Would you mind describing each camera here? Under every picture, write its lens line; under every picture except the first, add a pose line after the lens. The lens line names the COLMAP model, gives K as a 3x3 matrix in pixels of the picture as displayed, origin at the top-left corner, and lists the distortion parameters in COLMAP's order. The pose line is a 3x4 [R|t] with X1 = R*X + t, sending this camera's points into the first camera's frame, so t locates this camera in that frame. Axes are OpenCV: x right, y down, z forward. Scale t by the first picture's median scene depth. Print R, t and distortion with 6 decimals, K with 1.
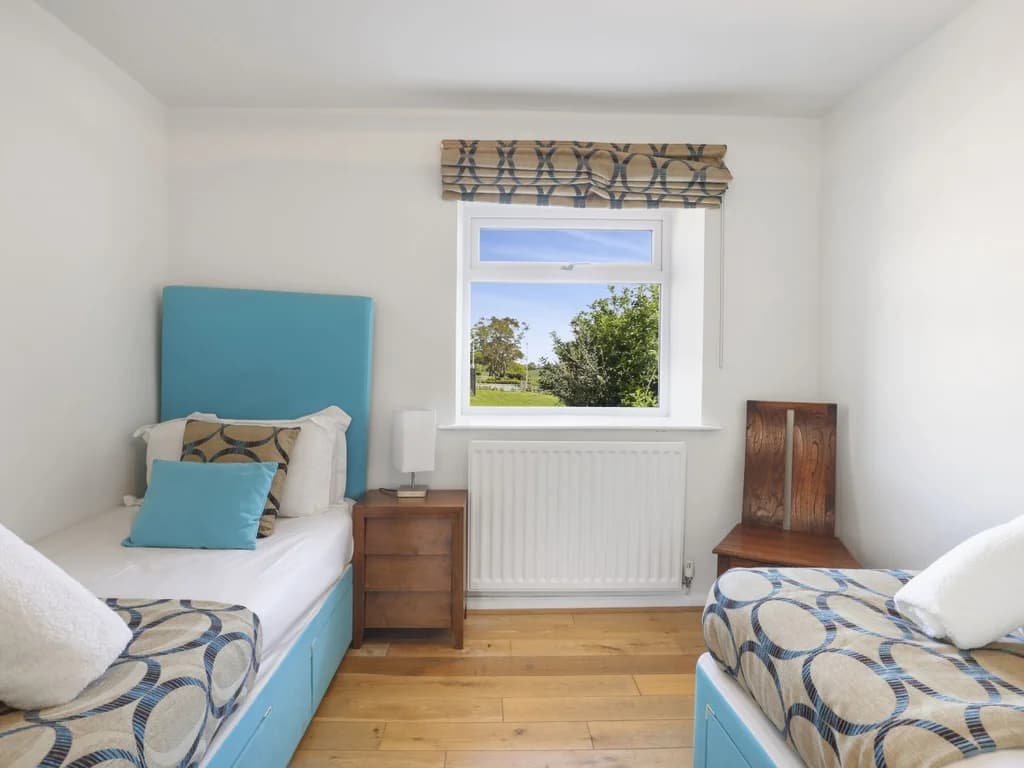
lens RADIAL K [[517.8, 0, 508.4], [0, 517.8, 380.5], [0, 0, 1]] dist [-0.036212, 0.005348]
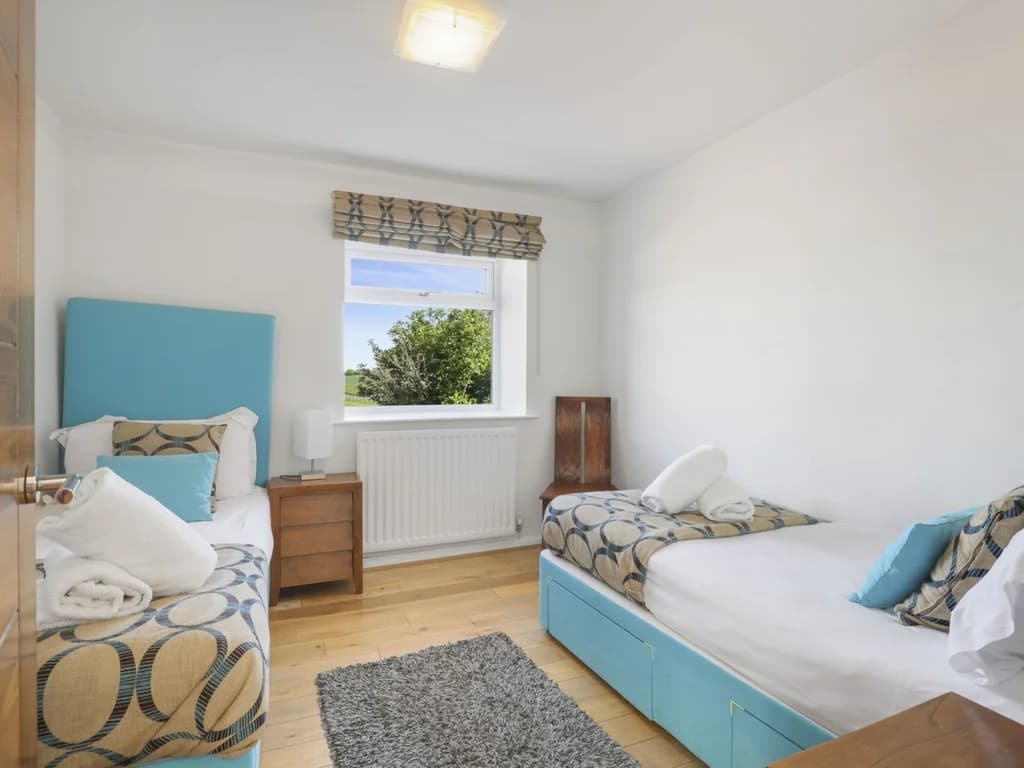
lens RADIAL K [[517.8, 0, 508.4], [0, 517.8, 380.5], [0, 0, 1]] dist [-0.036212, 0.005348]
pose [[0.927881, -0.007395, 0.372803, -0.203643], [0.011772, 0.999886, -0.009467, 0.006977], [-0.372691, 0.013173, 0.927862, -0.302544]]
